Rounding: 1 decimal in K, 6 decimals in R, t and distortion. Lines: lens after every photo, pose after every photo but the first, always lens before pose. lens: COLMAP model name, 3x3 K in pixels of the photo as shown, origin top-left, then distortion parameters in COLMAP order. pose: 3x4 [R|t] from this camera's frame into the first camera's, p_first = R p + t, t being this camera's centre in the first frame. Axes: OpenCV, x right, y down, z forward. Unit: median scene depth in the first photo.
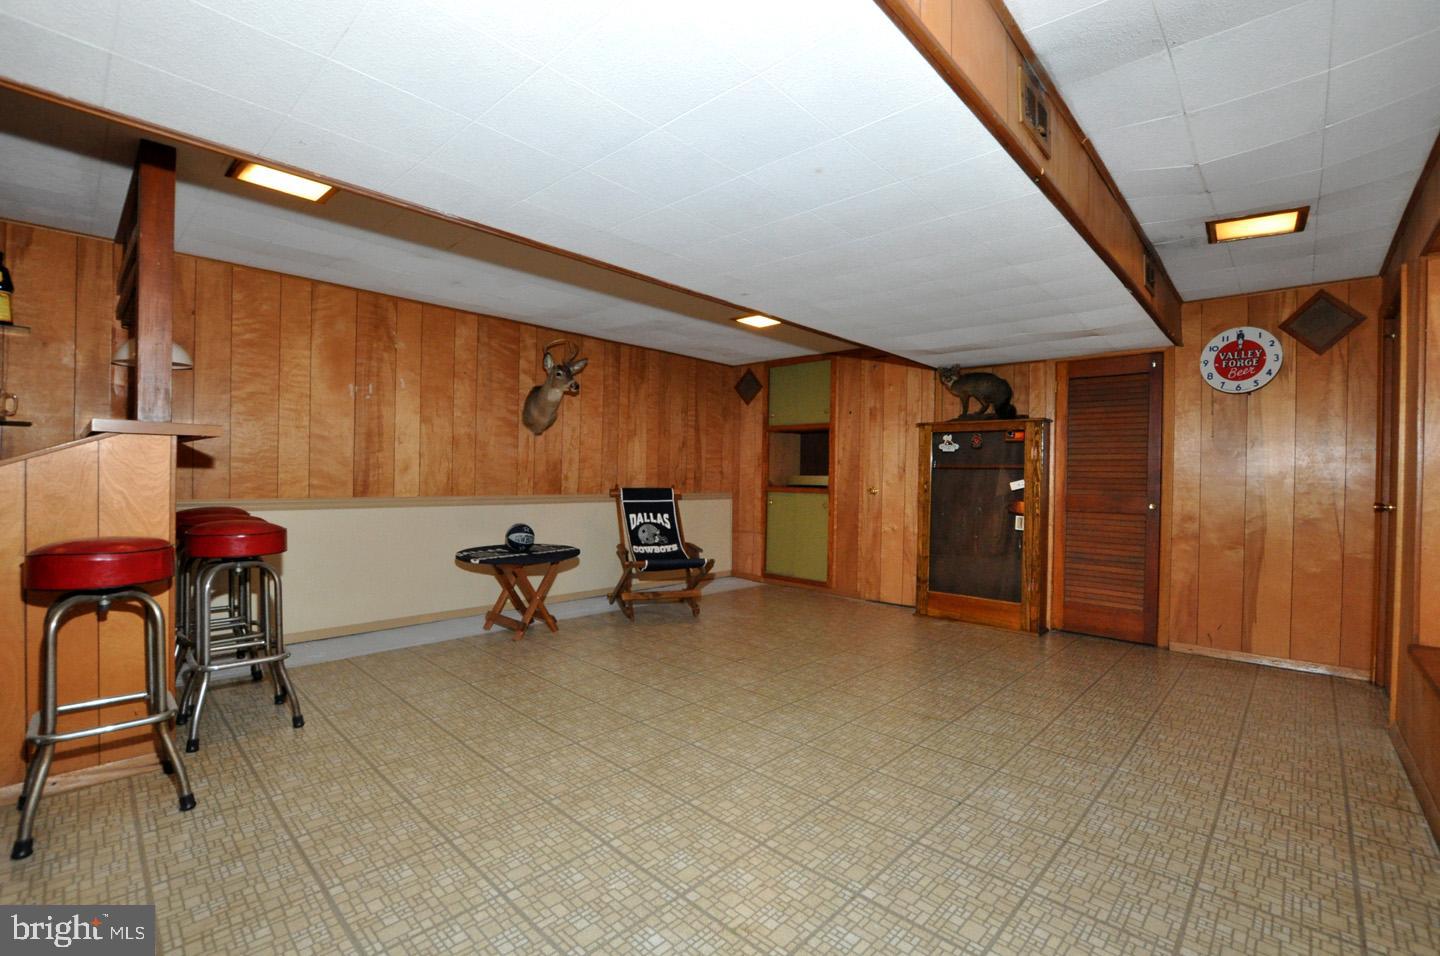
lens RADIAL K [[632.3, 0, 724.7], [0, 632.3, 483.2], [0, 0, 1]] dist [-0.028181, 0.002896]
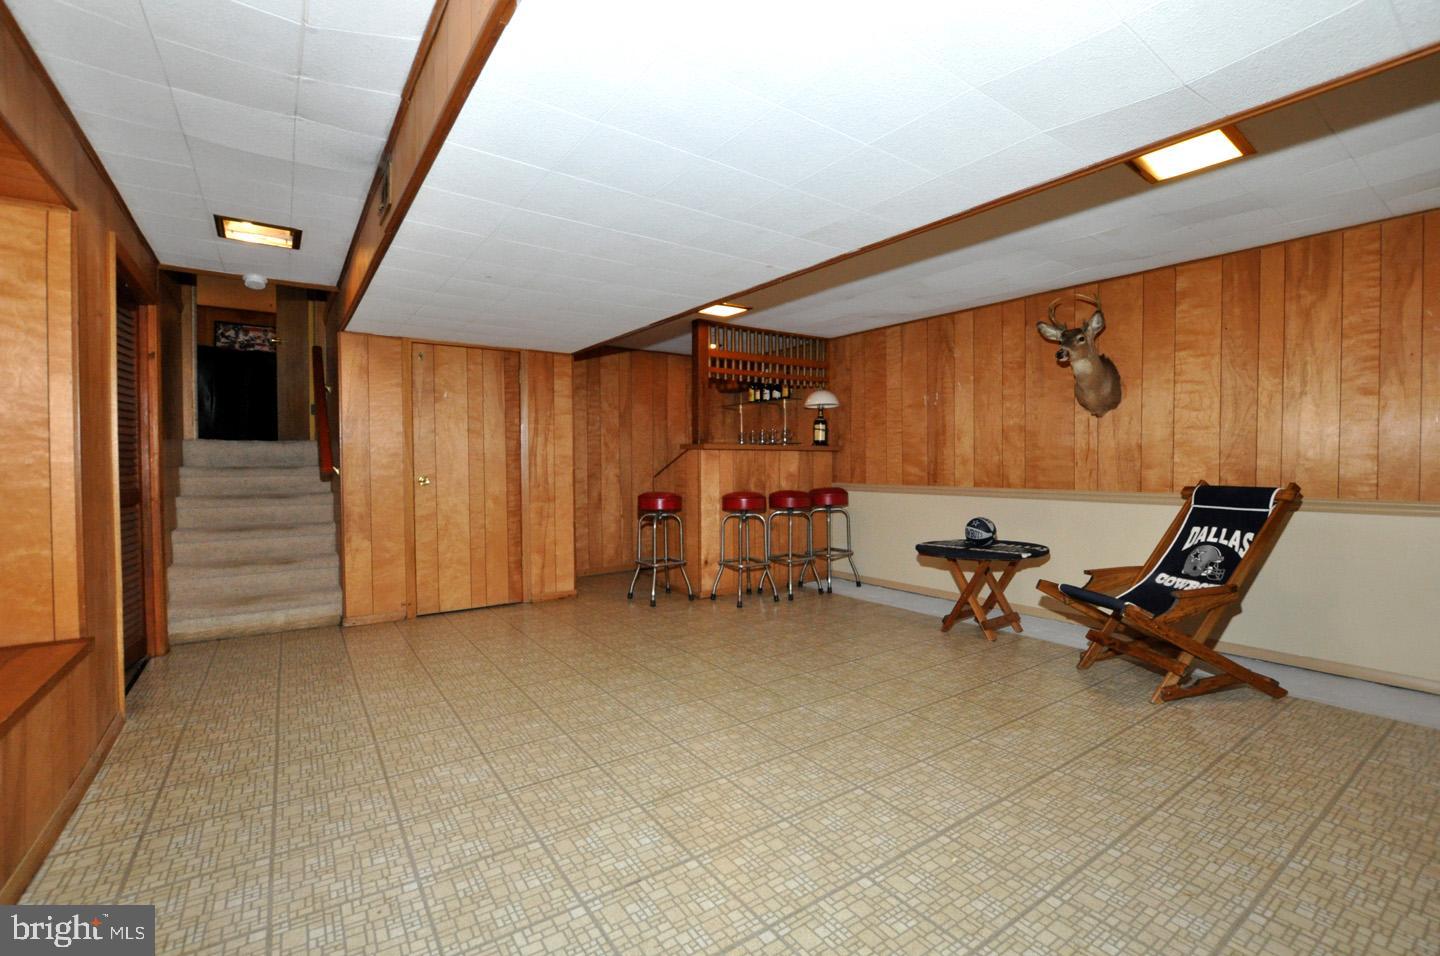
lens RADIAL K [[632.3, 0, 724.6], [0, 632.3, 476.7], [0, 0, 1]] dist [-0.028181, 0.002896]
pose [[-0.202495, 0.007611, -0.979254, 0.735464], [-0.012962, 0.999861, 0.010452, -0.001664], [0.979198, 0.014810, -0.202368, 0.873475]]
